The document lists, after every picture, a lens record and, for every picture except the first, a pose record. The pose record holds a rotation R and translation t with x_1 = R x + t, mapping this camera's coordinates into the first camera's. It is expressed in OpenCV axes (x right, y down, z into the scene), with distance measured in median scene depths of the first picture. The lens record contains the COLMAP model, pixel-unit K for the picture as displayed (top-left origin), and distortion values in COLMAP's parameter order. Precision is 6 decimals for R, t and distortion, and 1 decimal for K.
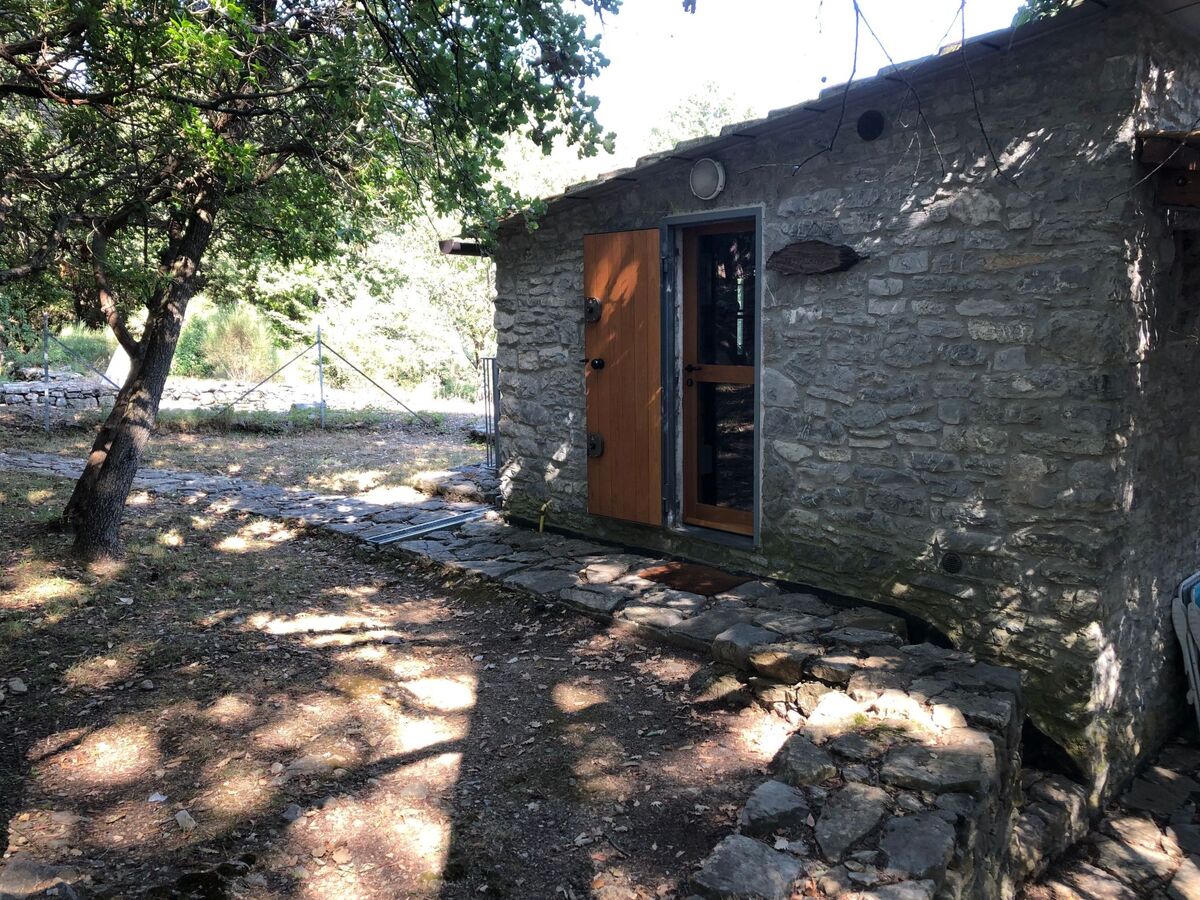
lens RADIAL K [[950.8, 0, 600.0], [0, 950.8, 450.0], [0, 0, 1]] dist [-0.006396, -0.004077]
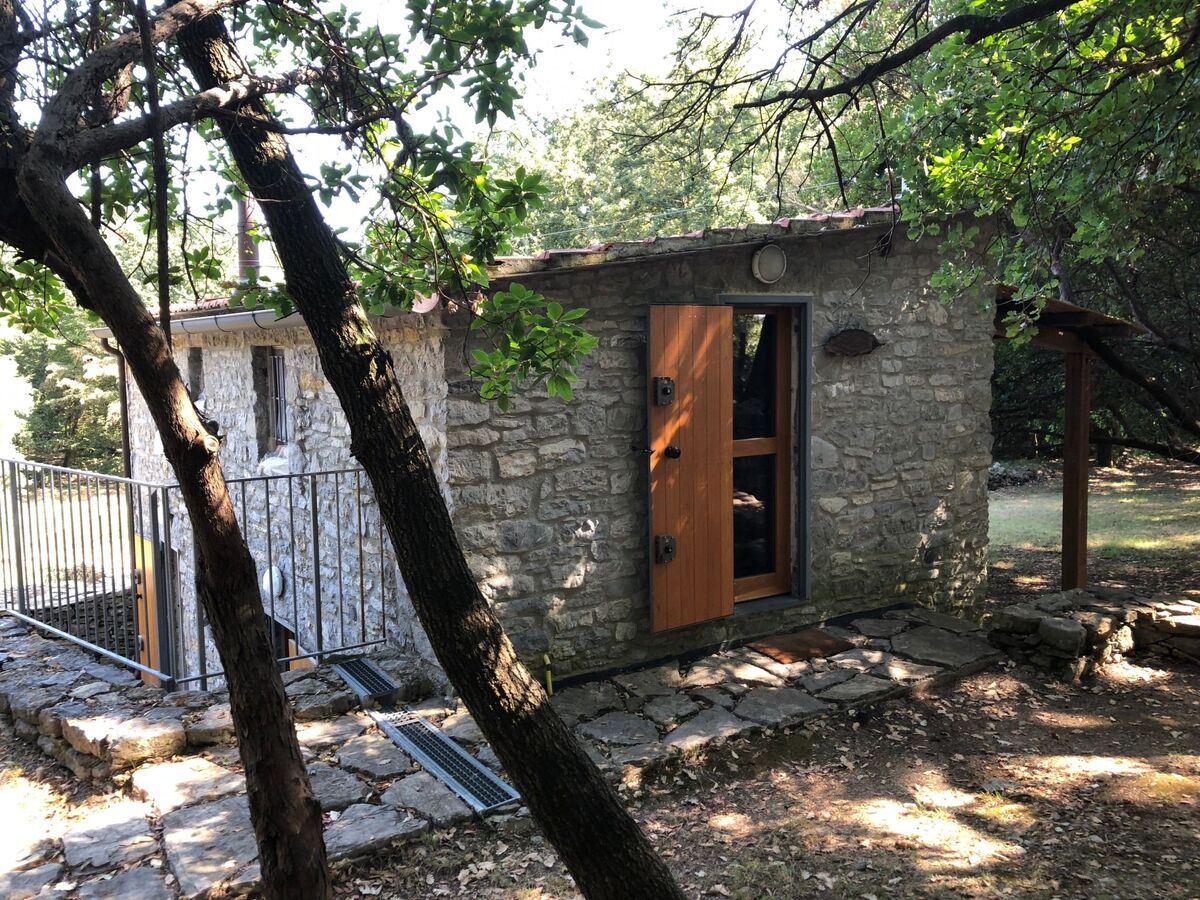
lens RADIAL K [[952.4, 0, 563.2], [0, 952.4, 438.4], [0, 0, 1]] dist [0.049851, -0.000269]
pose [[0.215772, -0.067772, 0.974089, -1.025533], [0.162769, 0.986127, 0.032555, -0.174007], [-0.962782, 0.151527, 0.223810, 1.058743]]
